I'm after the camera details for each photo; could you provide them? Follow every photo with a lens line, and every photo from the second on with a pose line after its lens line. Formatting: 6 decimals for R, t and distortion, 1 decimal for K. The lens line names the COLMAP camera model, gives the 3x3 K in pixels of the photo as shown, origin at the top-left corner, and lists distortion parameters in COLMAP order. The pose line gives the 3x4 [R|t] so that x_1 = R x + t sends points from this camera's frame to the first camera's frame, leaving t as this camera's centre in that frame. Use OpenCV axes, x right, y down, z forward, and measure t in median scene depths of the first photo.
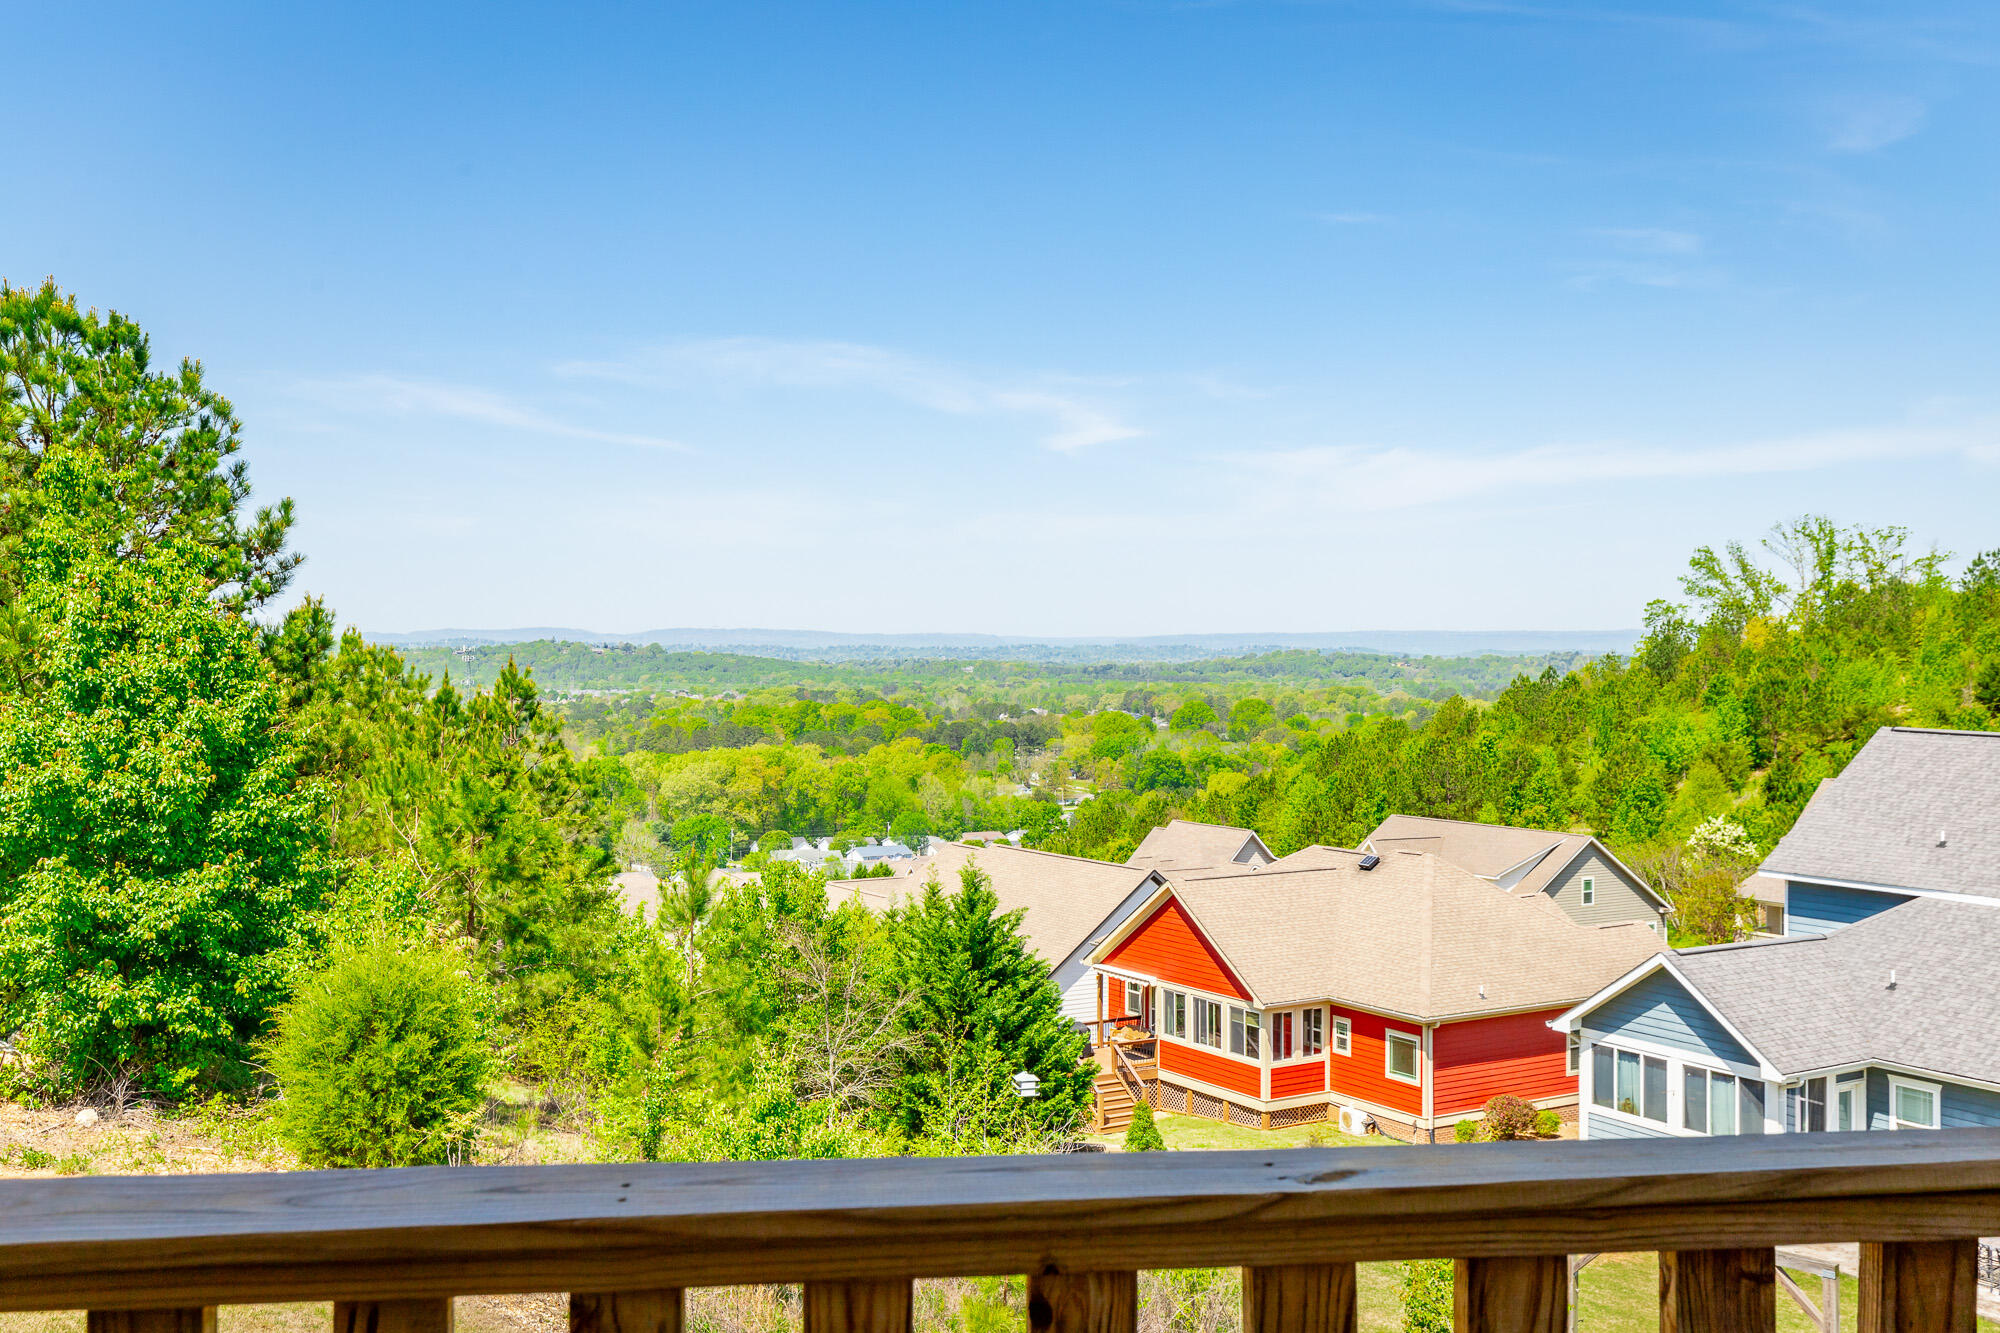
lens RADIAL K [[1904.7, 0, 1003.3], [0, 1904.7, 622.2], [0, 0, 1]] dist [0.003930, 0.000000]
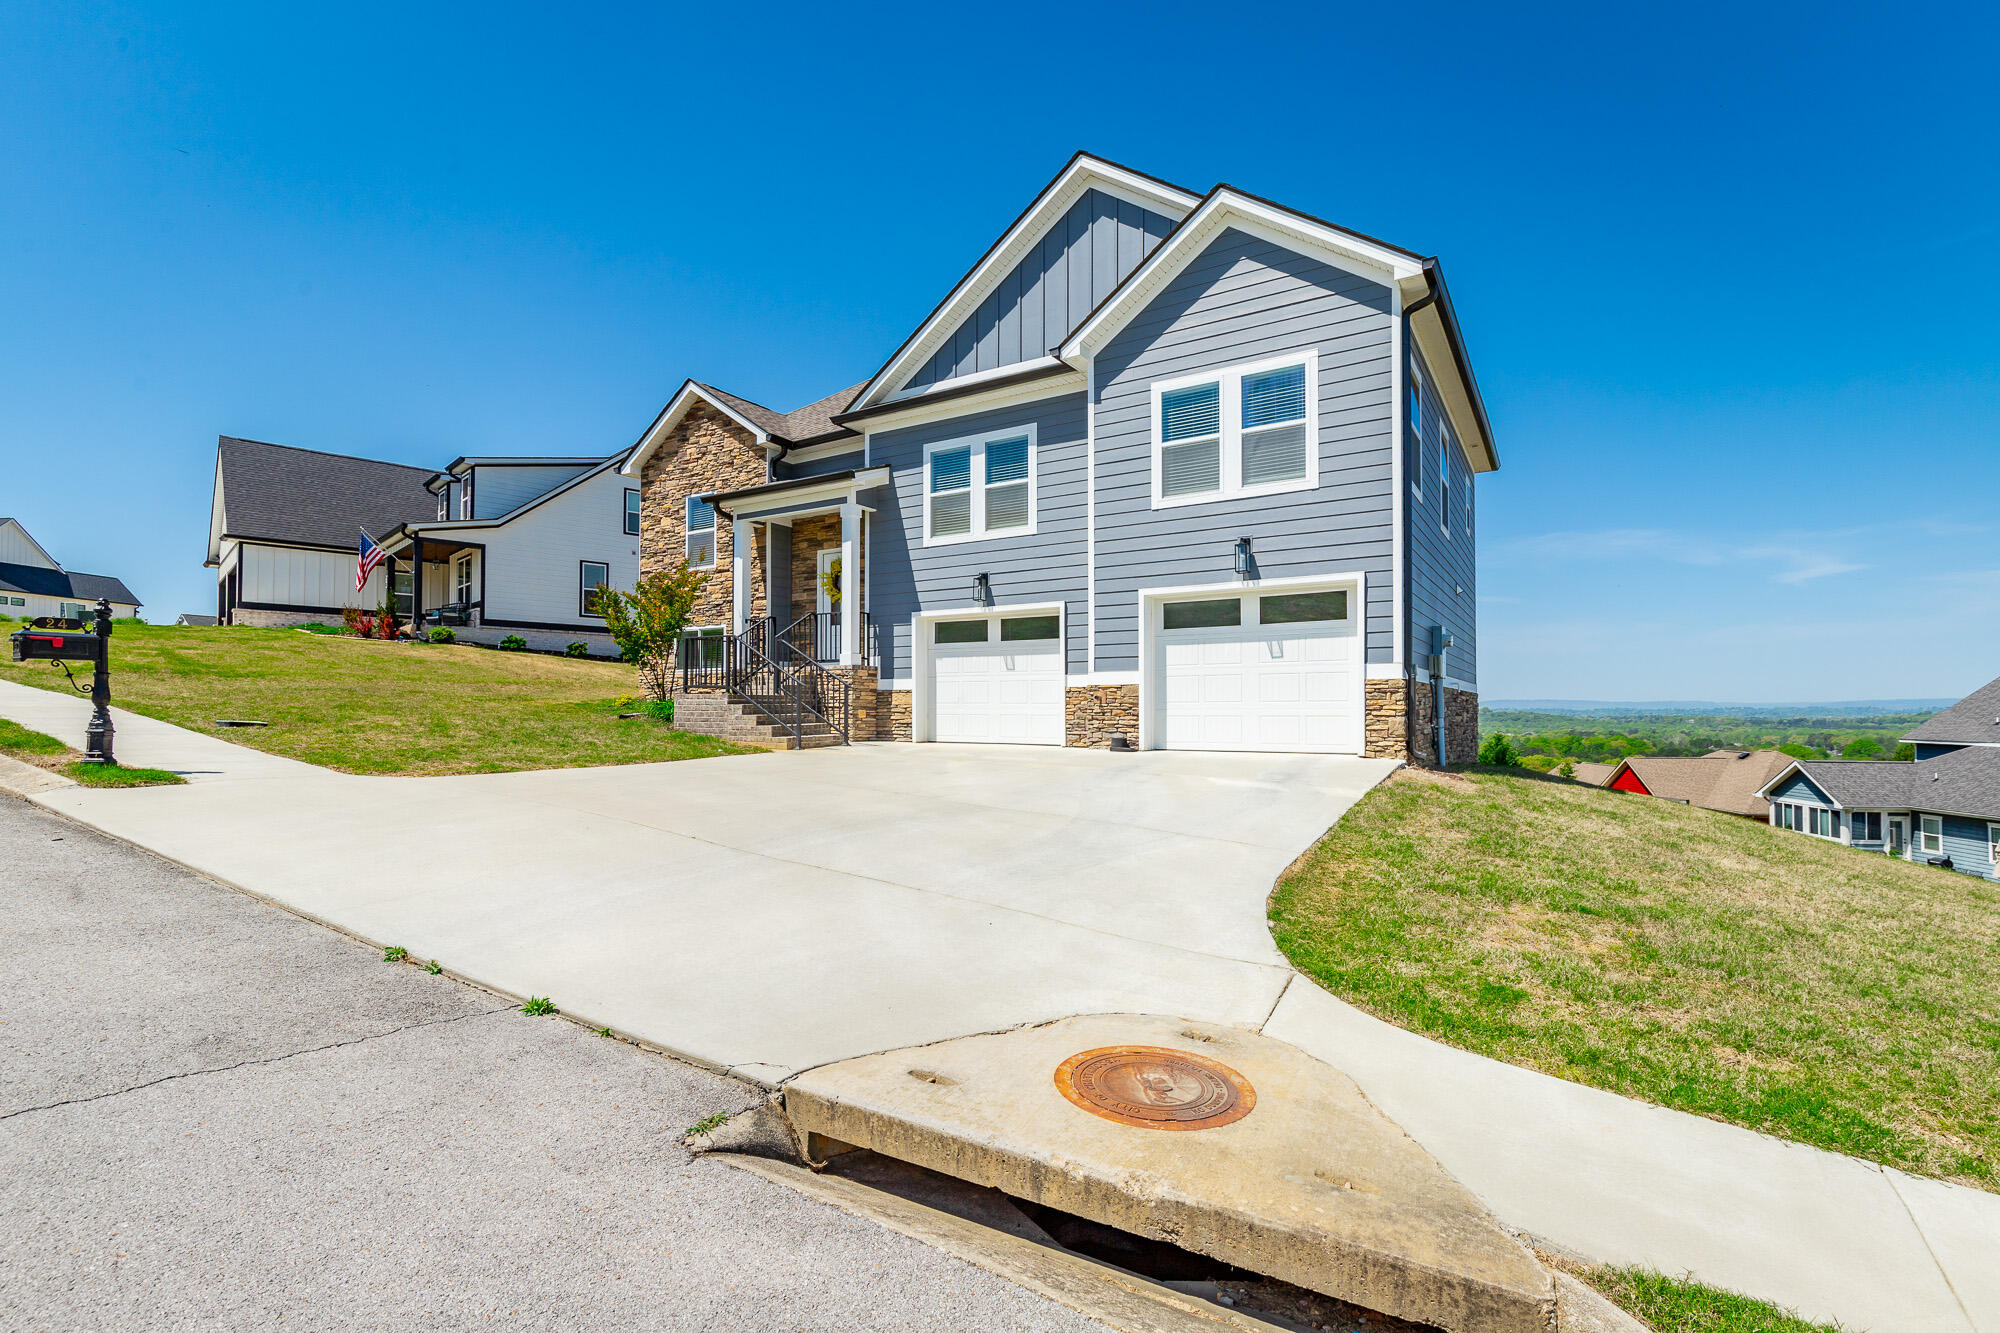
lens RADIAL K [[900.3, 0, 1004.8], [0, 900.3, 707.1], [0, 0, 1]] dist [0.006391, -0.001737]
pose [[0.780014, -0.006207, -0.625732, 0.219737], [0.010693, 0.999937, 0.003411, 0.070178], [0.625671, -0.009352, 0.780031, -0.432751]]
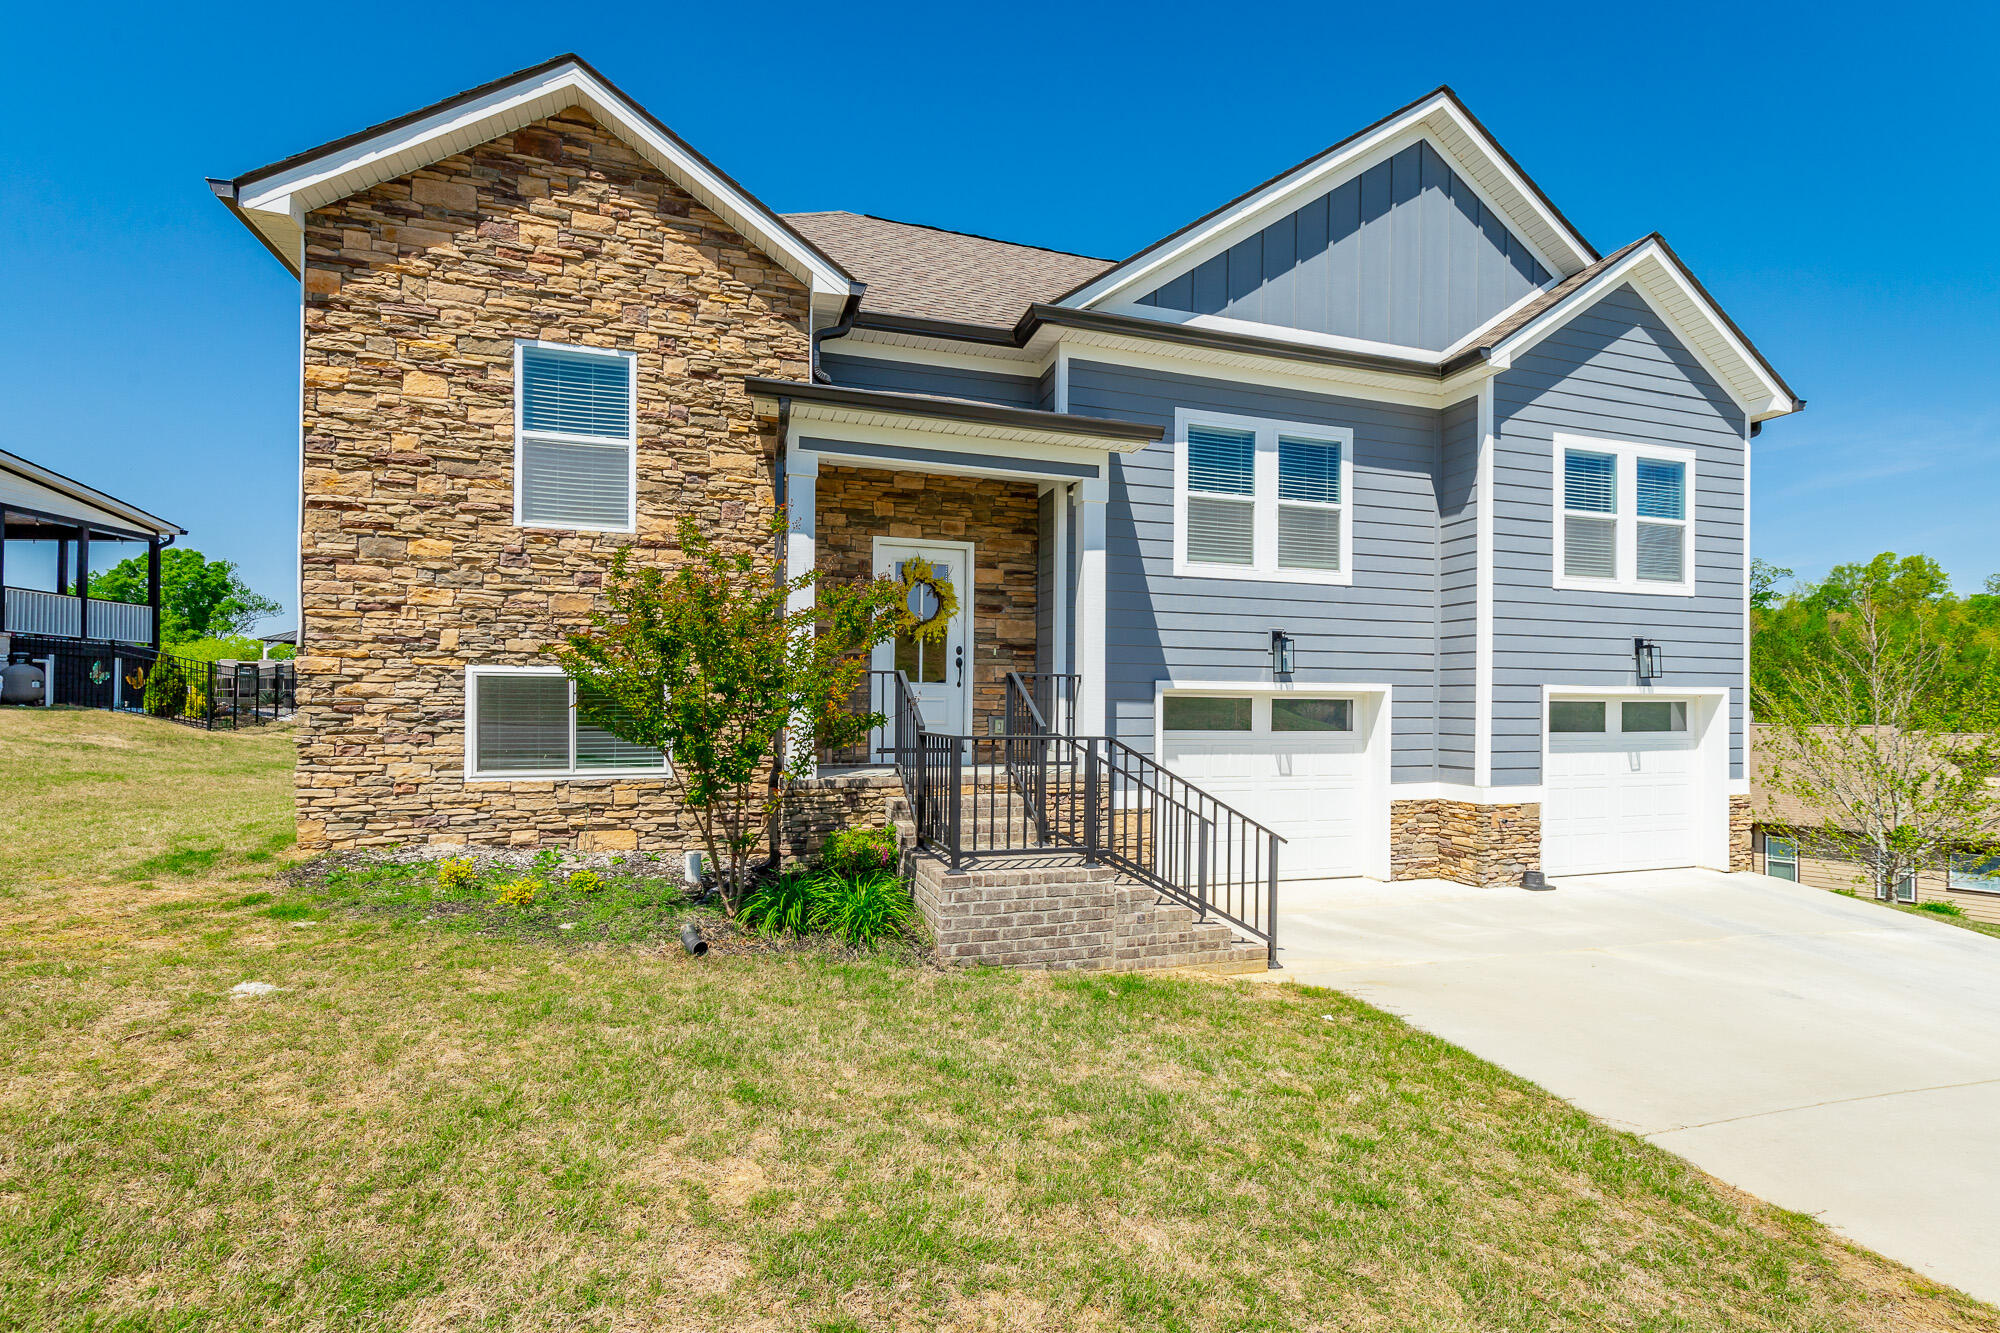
lens RADIAL K [[900.3, 0, 997.8], [0, 900.3, 713.3], [0, 0, 1]] dist [0.006391, -0.001737]
pose [[0.980077, 0.000486, 0.198618, -0.055525], [-0.005255, 0.999710, 0.023485, 0.042228], [-0.198549, -0.024060, 0.979796, -0.390031]]
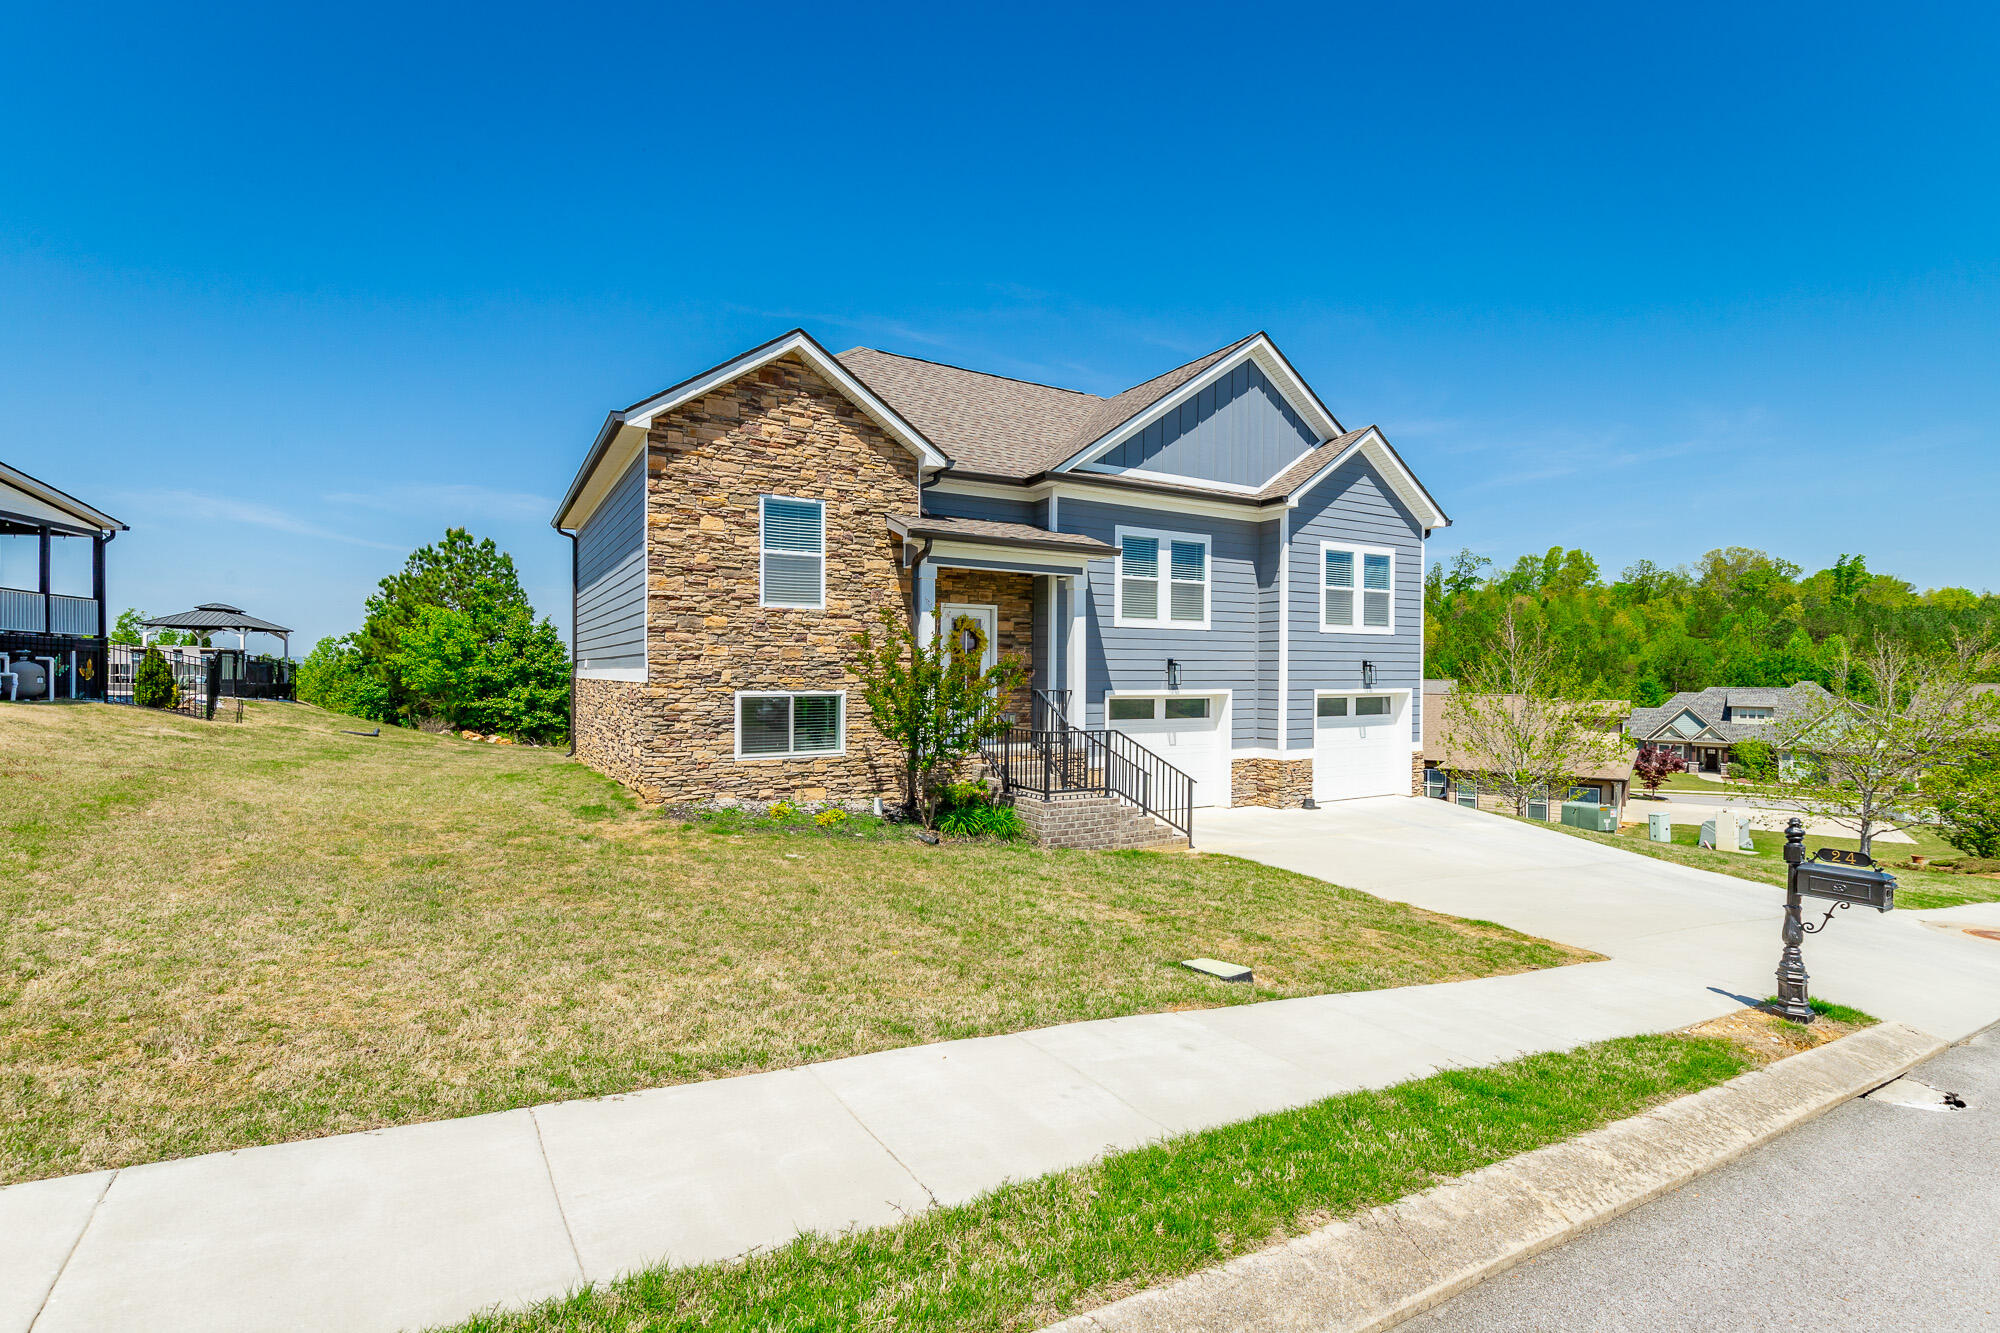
lens RADIAL K [[900.3, 0, 988.7], [0, 900.3, 699.3], [0, 0, 1]] dist [0.006391, -0.001737]
pose [[0.916676, -0.012846, 0.399424, -0.143034], [-0.005574, 0.998975, 0.044920, 0.029556], [-0.399592, -0.043403, 0.915665, -0.477495]]
